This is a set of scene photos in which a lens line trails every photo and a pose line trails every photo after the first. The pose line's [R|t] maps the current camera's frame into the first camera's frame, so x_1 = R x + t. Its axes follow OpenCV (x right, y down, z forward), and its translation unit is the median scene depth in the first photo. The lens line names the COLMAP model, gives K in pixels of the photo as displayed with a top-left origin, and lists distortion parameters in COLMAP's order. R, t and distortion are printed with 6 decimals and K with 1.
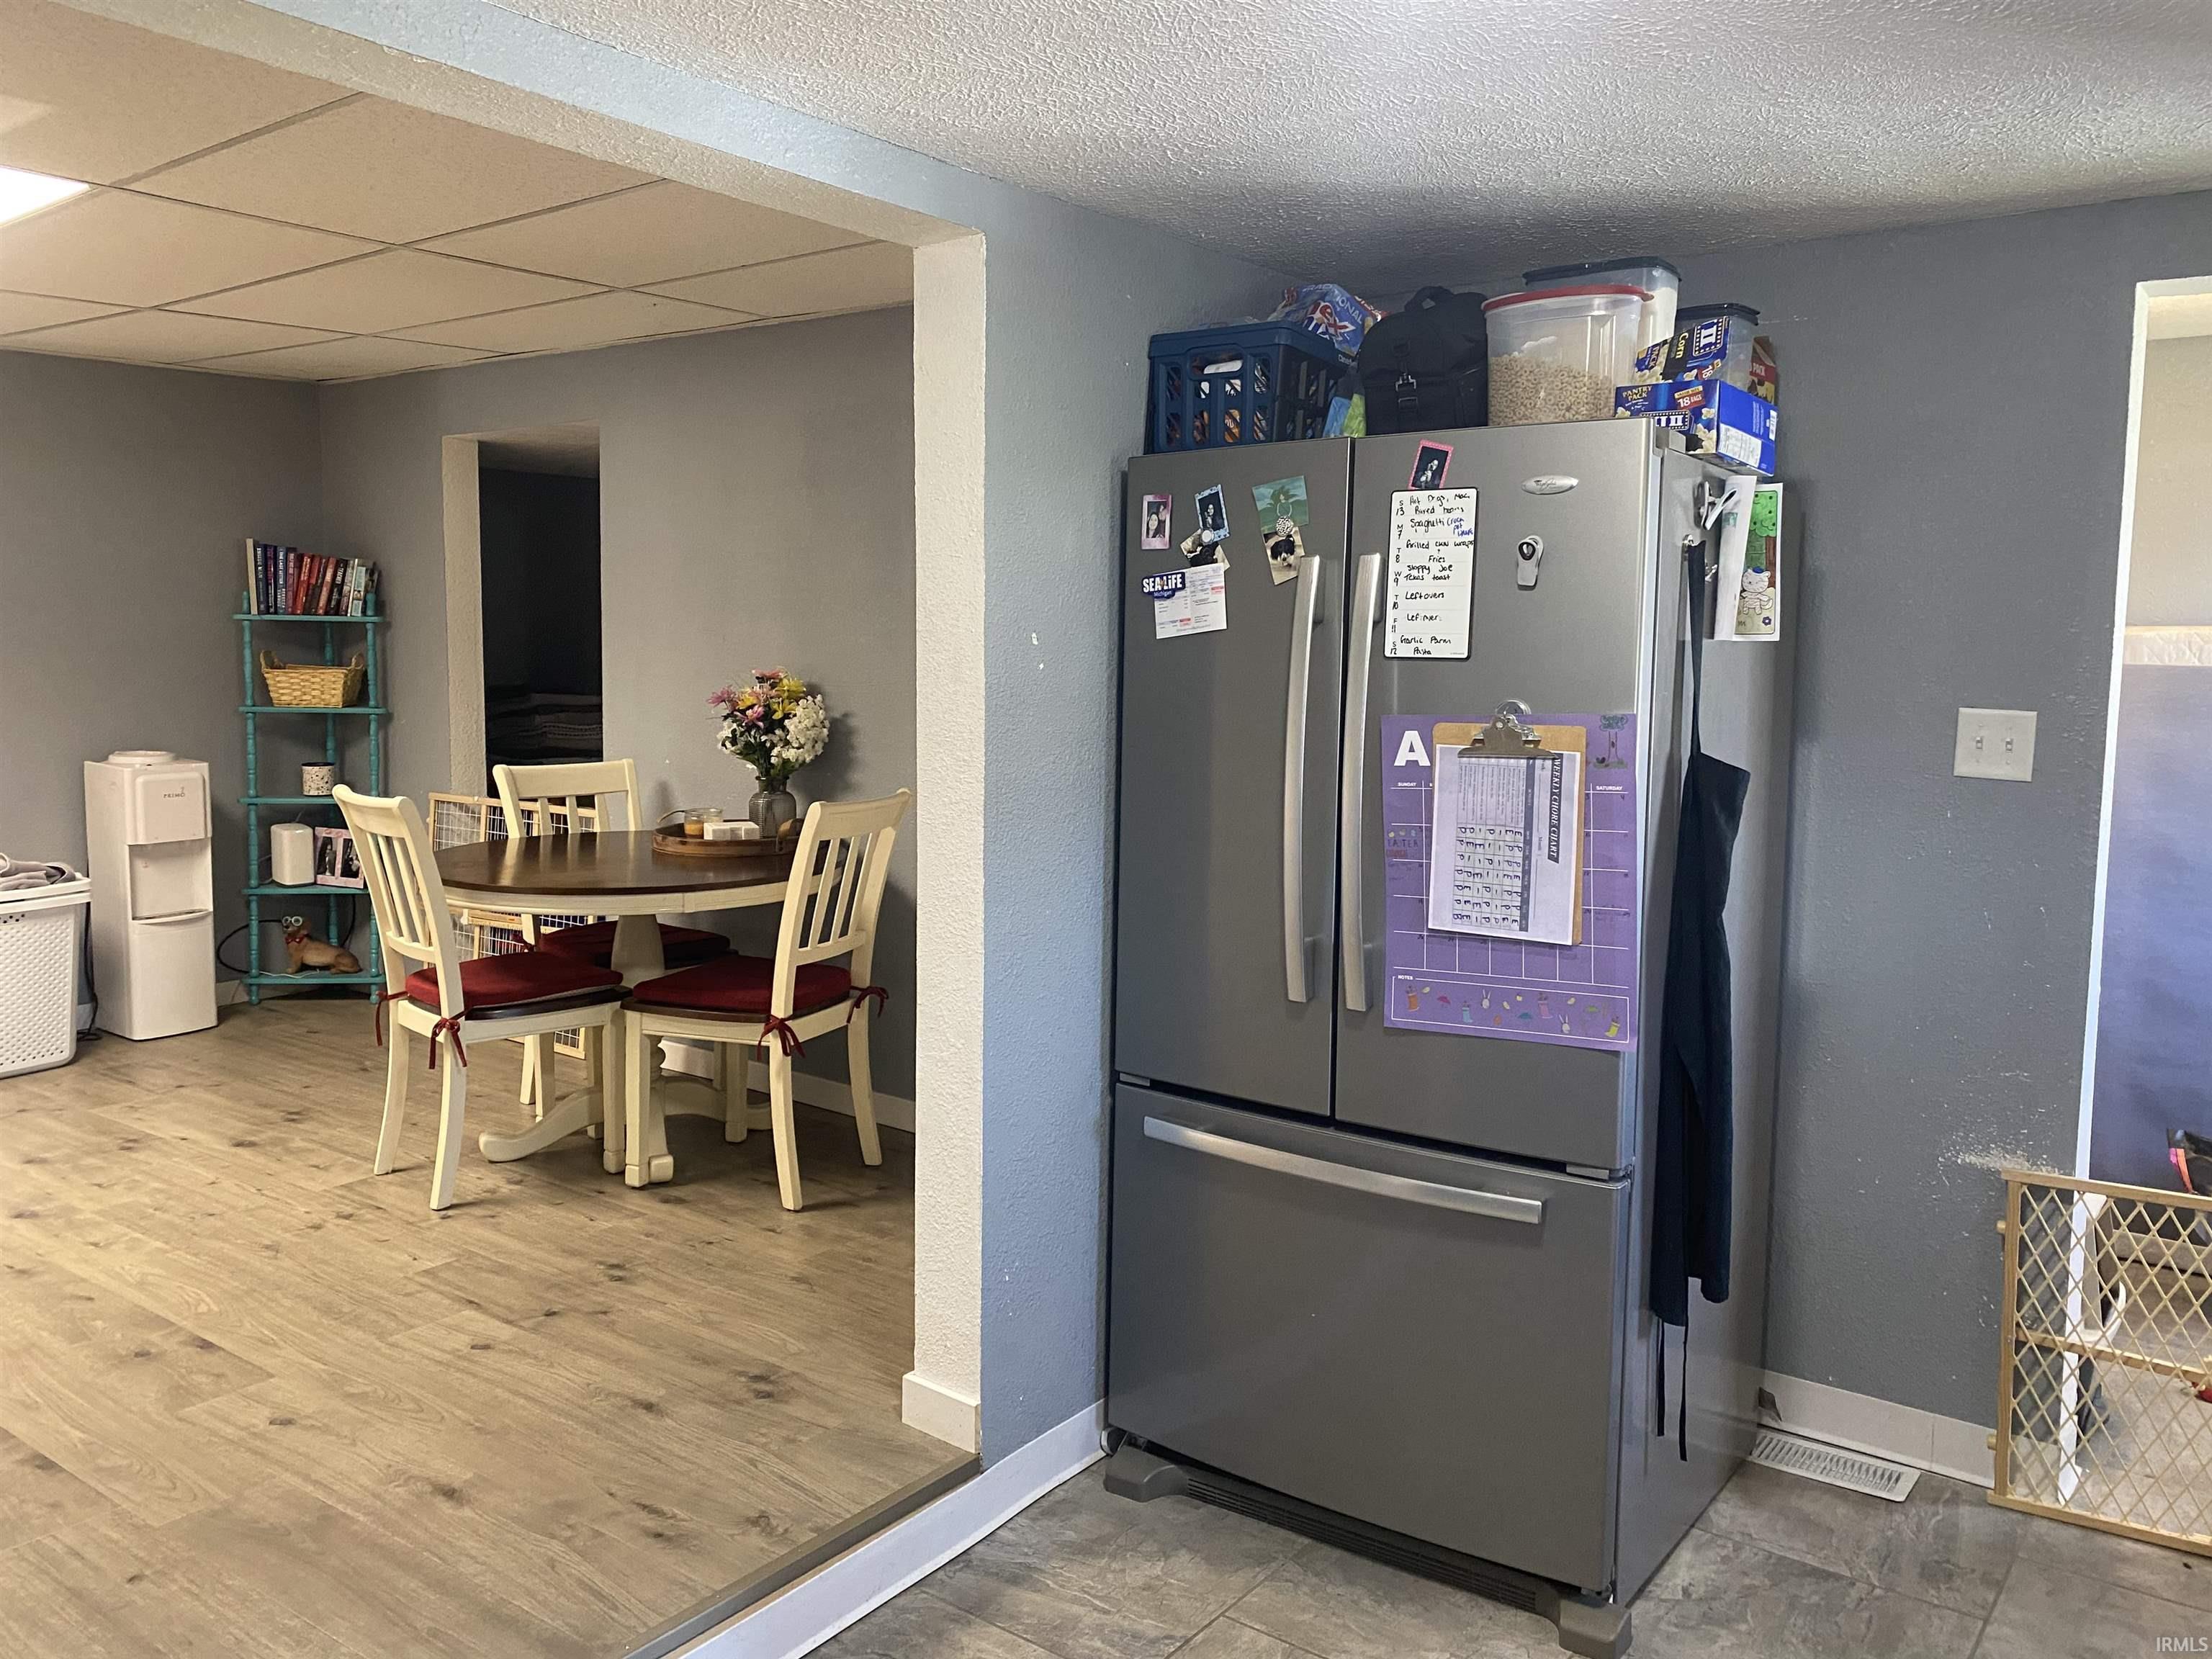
lens RADIAL K [[1694.9, 0, 1111.9], [0, 1694.9, 805.1], [0, 0, 1]] dist [0.011126, -0.001774]
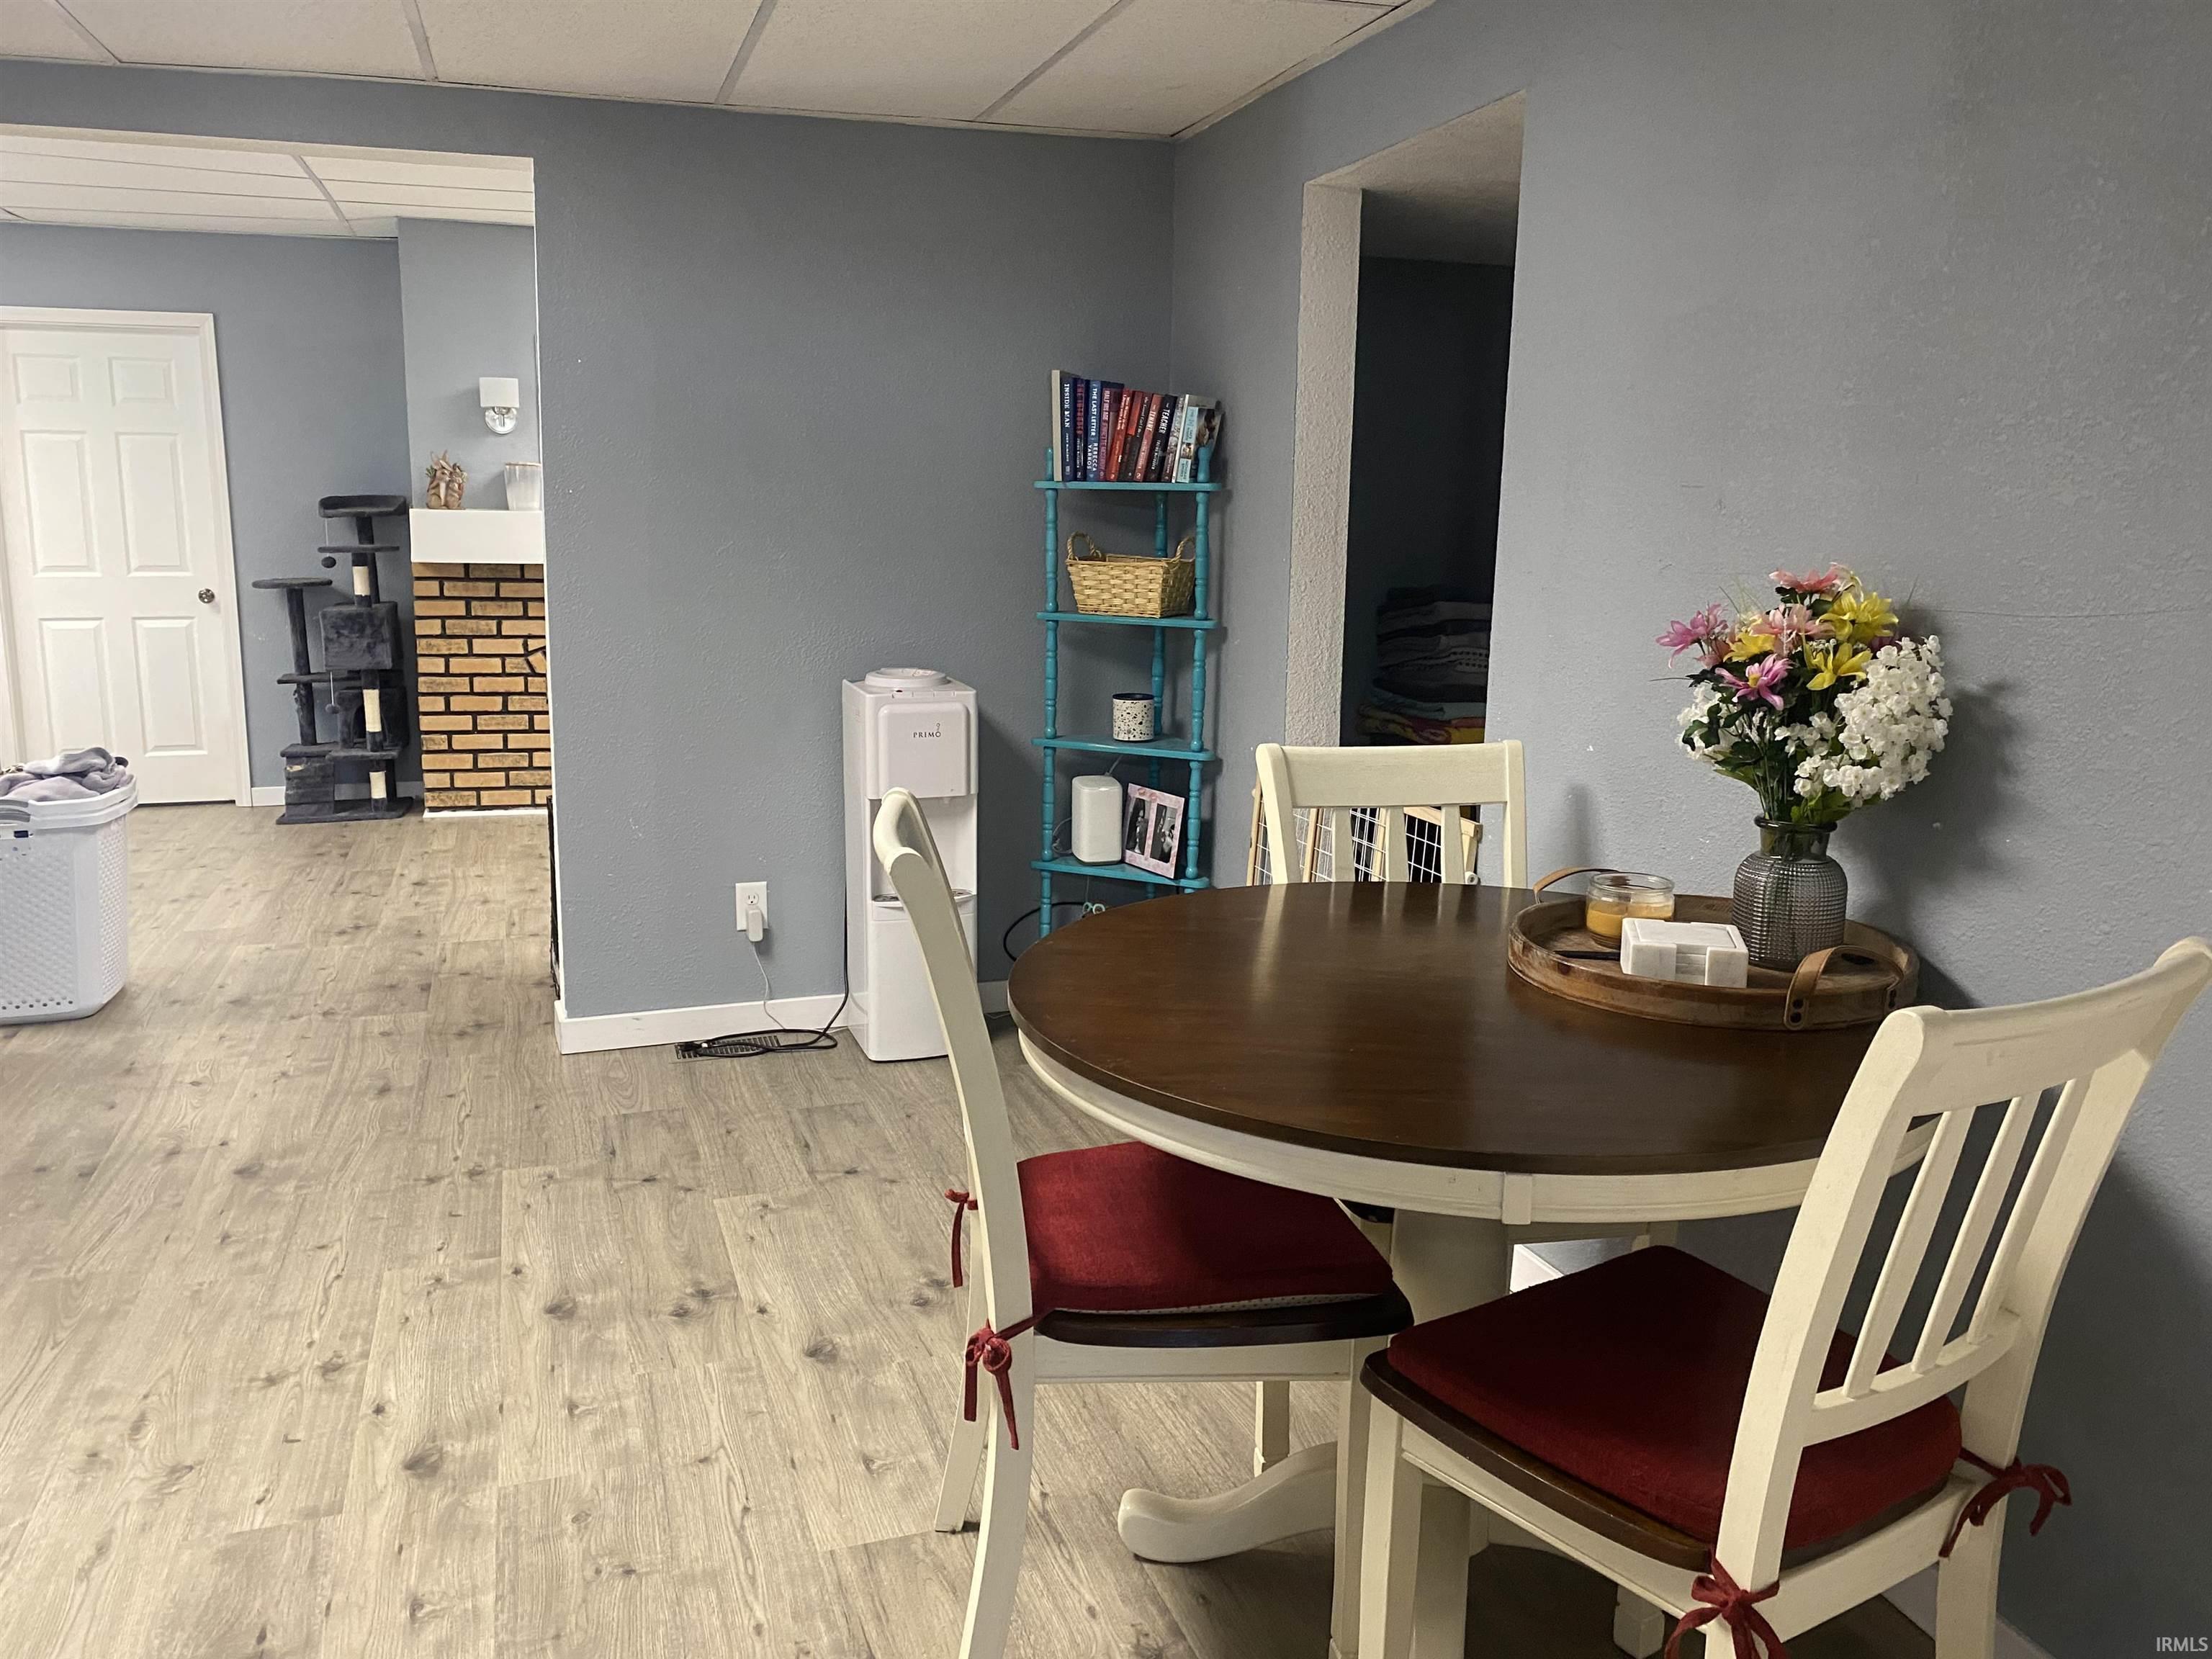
lens RADIAL K [[1667.0, 0, 1158.1], [0, 1667.0, 818.6], [0, 0, 1]] dist [0.039213, -0.092870]
pose [[0.838867, 0.097305, -0.535568, -0.106758], [-0.060337, 0.994452, 0.086170, -0.043936], [0.540982, -0.039971, 0.840084, 0.547331]]
